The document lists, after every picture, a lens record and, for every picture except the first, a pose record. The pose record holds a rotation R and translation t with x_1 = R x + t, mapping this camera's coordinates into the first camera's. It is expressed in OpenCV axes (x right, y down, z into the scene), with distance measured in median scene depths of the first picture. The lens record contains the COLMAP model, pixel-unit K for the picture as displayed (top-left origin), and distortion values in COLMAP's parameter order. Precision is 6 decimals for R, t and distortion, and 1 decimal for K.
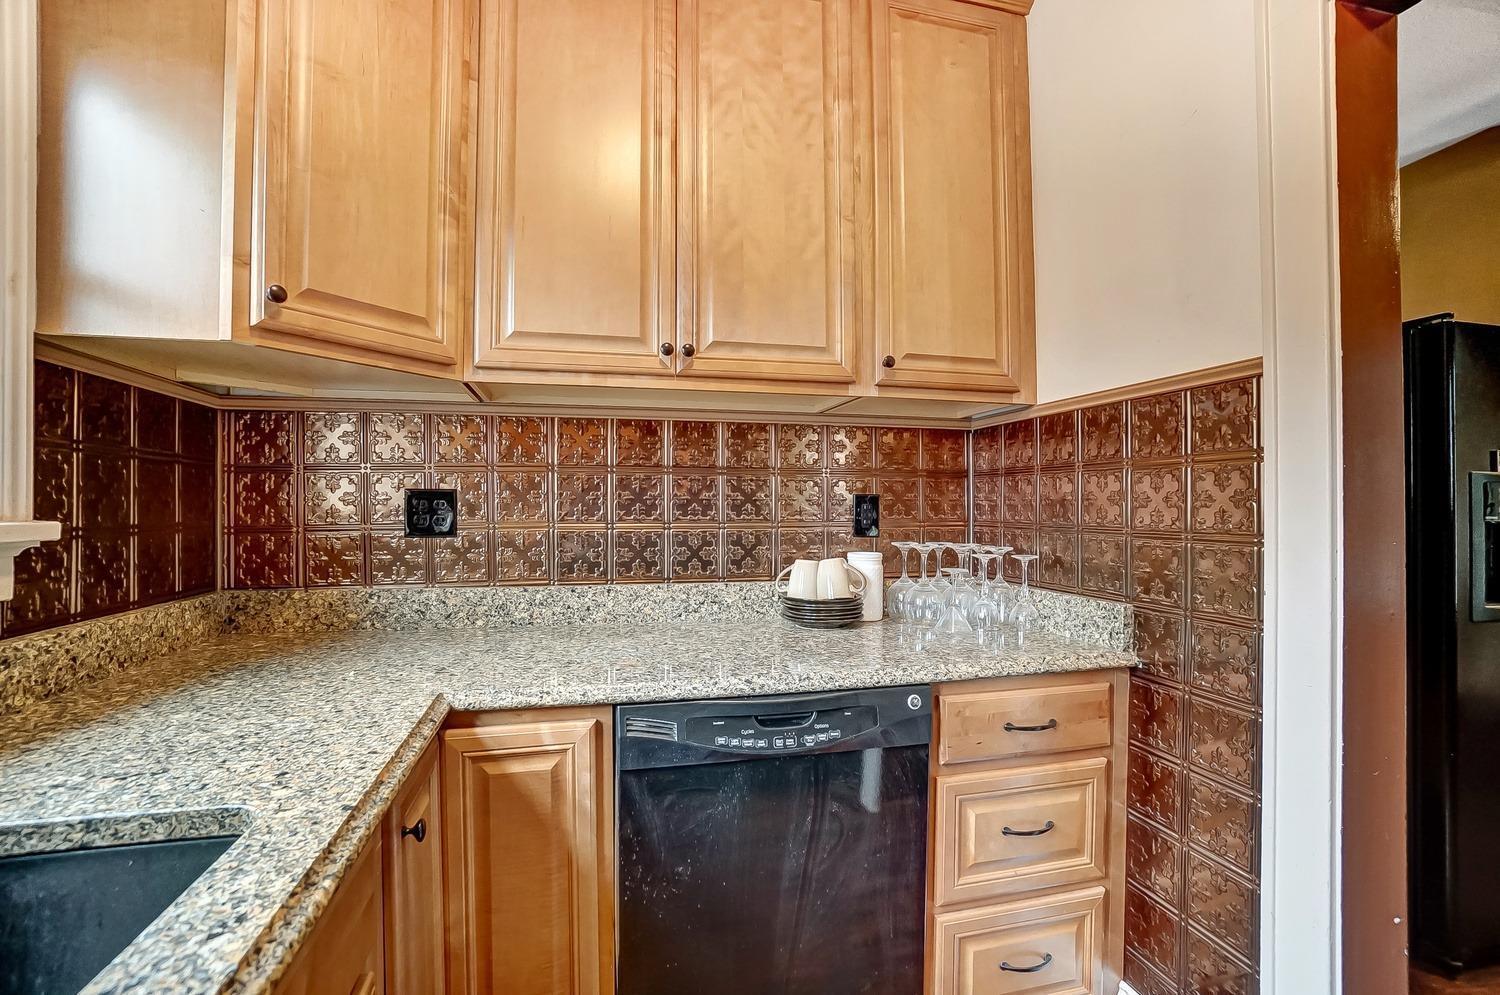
lens RADIAL K [[643.3, 0, 743.5], [0, 643.3, 505.6], [0, 0, 1]] dist [-0.046870, 0.000032]
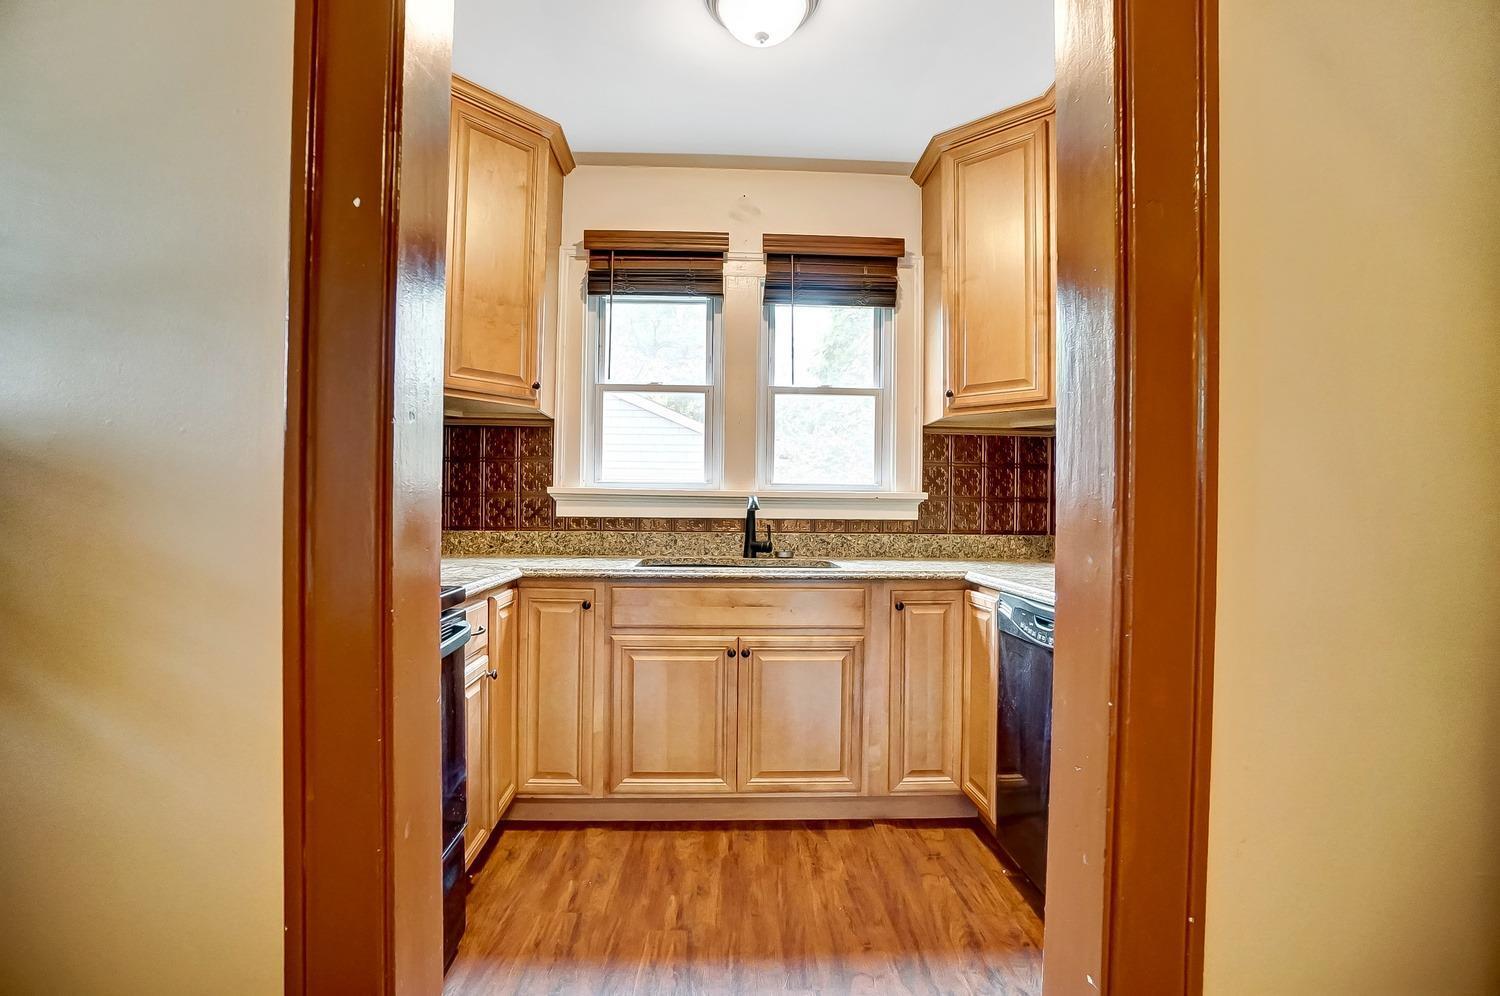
lens RADIAL K [[643.3, 0, 743.5], [0, 643.3, 506.1], [0, 0, 1]] dist [-0.046870, 0.000032]
pose [[-0.178579, -0.004374, -0.983916, 1.559446], [-0.008846, 0.999957, -0.002840, 0.086318], [0.983886, 0.008197, -0.178610, 0.587625]]
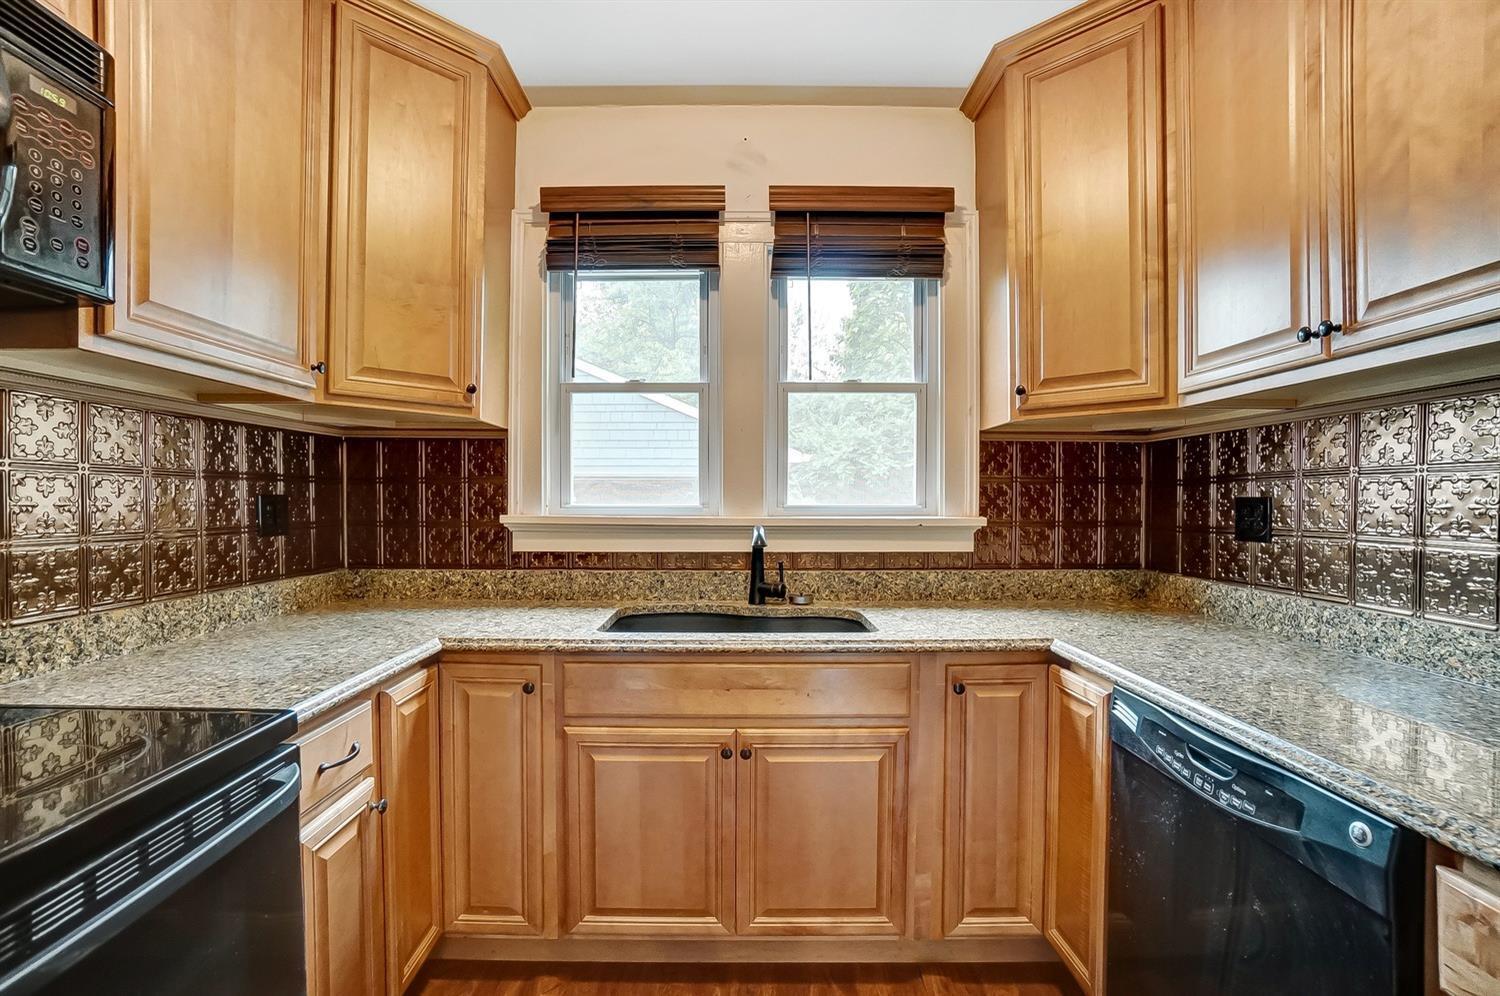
lens RADIAL K [[653.2, 0, 739.2], [0, 653.2, 503.0], [0, 0, 1]] dist [-0.043024, 0.000271]
pose [[-0.220678, 0.004711, -0.975335, 1.060249], [0.000182, 0.999989, 0.004789, -0.028784], [0.975347, 0.000880, -0.220677, 0.553199]]
